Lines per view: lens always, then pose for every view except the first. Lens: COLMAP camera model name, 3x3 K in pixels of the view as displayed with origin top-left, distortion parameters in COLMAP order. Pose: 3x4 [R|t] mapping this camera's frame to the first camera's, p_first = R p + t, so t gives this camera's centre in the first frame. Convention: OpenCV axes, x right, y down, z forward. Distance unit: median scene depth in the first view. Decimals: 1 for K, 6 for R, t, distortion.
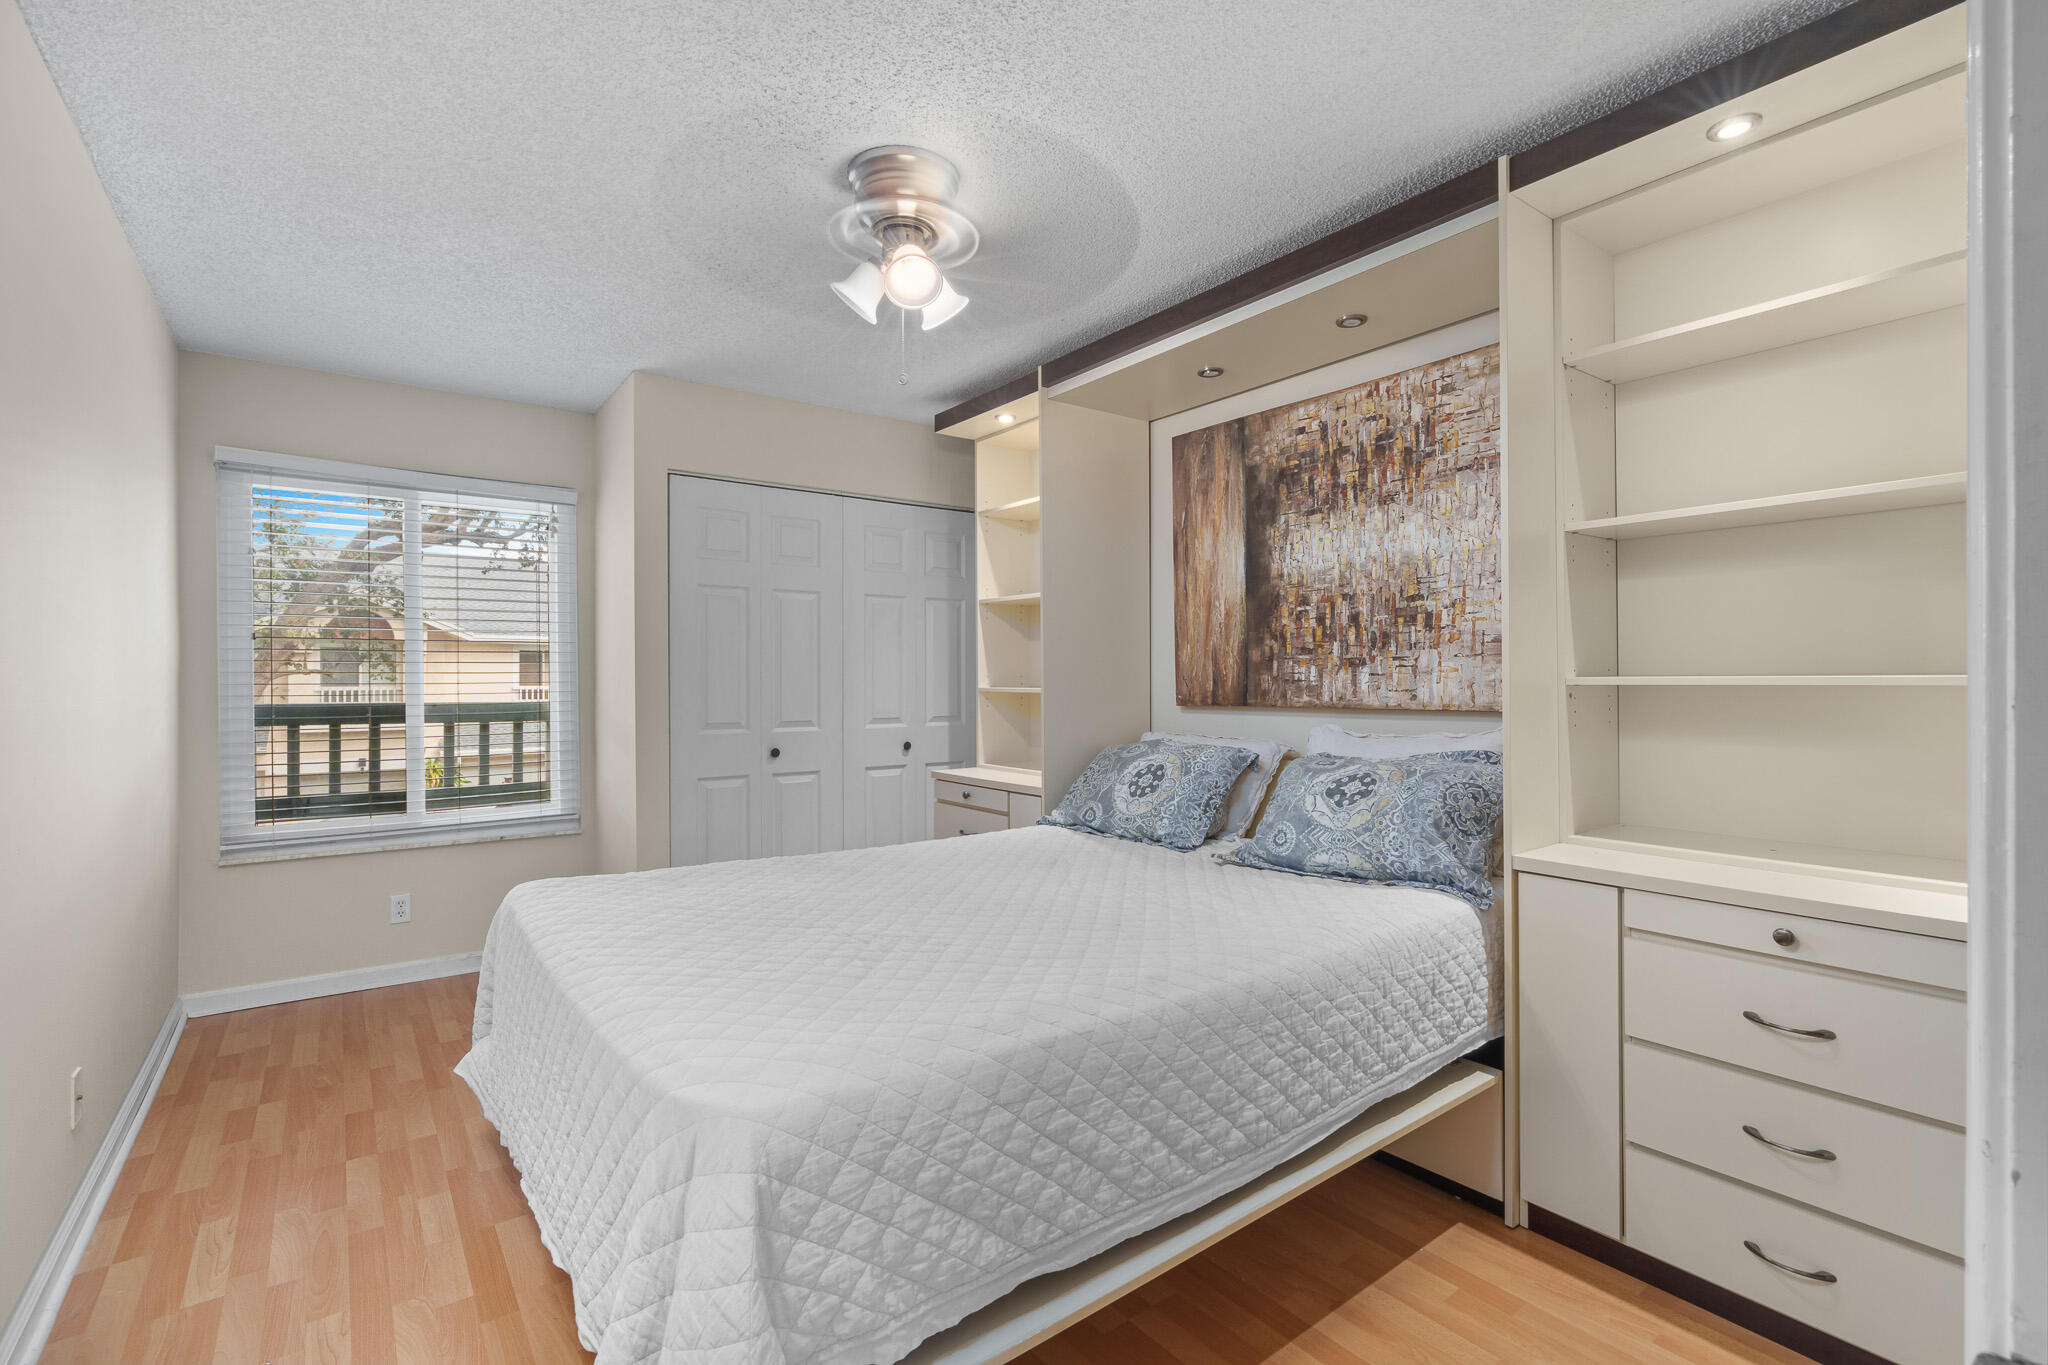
lens RADIAL K [[932.7, 0, 1025.4], [0, 932.7, 679.7], [0, 0, 1]] dist [-0.007460, 0.002984]
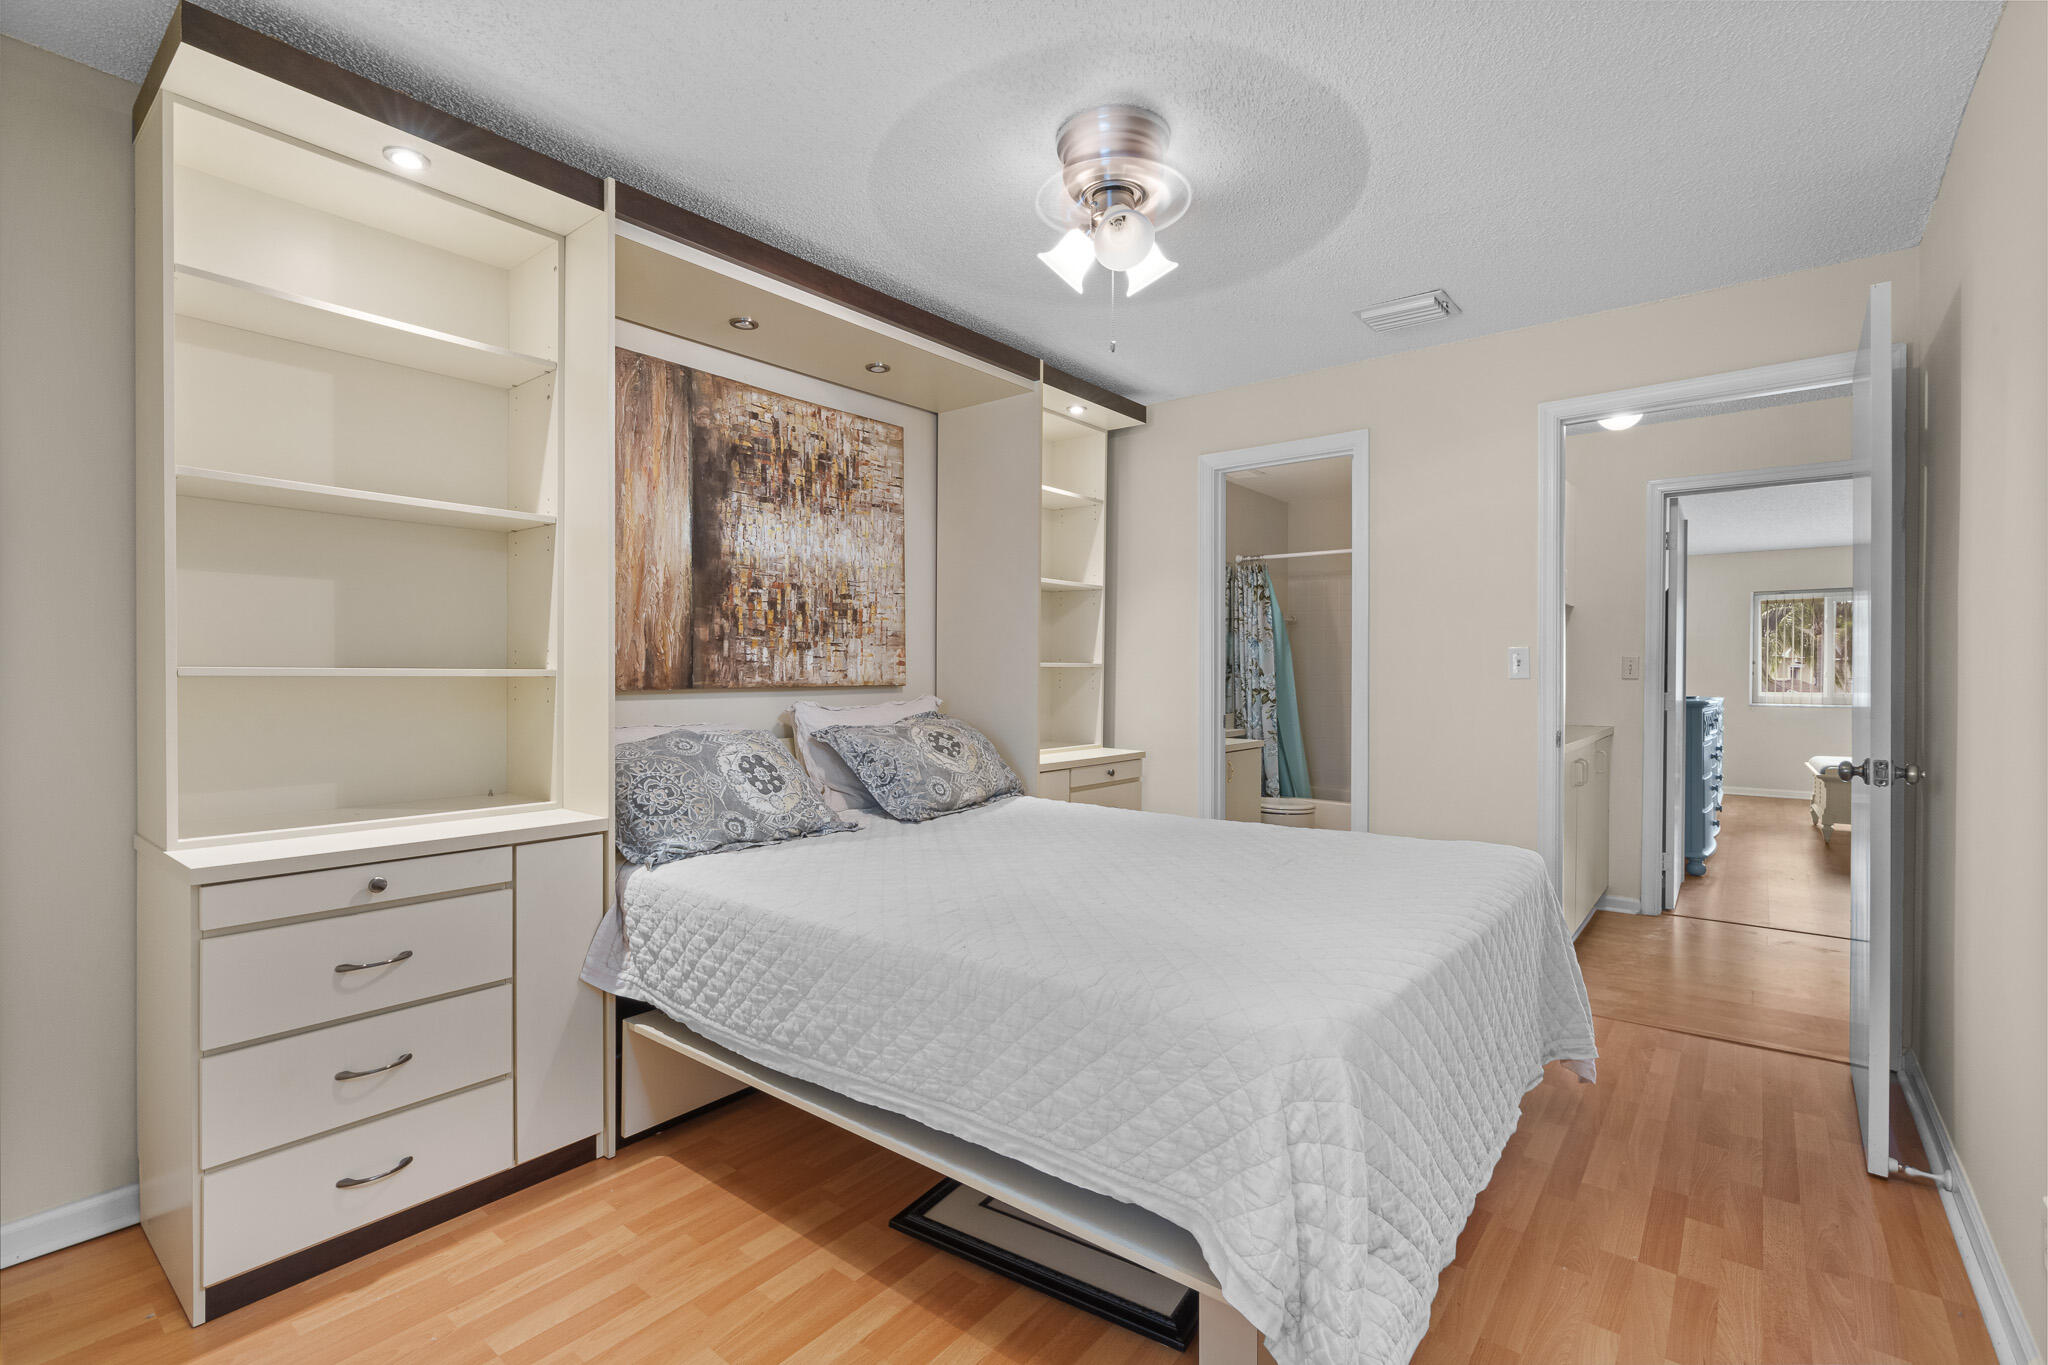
lens RADIAL K [[932.7, 0, 1004.2], [0, 932.7, 686.4], [0, 0, 1]] dist [-0.007460, 0.002984]
pose [[-0.235054, -0.026229, 0.971628, -0.809396], [-0.016367, 0.999601, 0.023025, 0.000407], [-0.971844, -0.010490, -0.235390, 1.027573]]
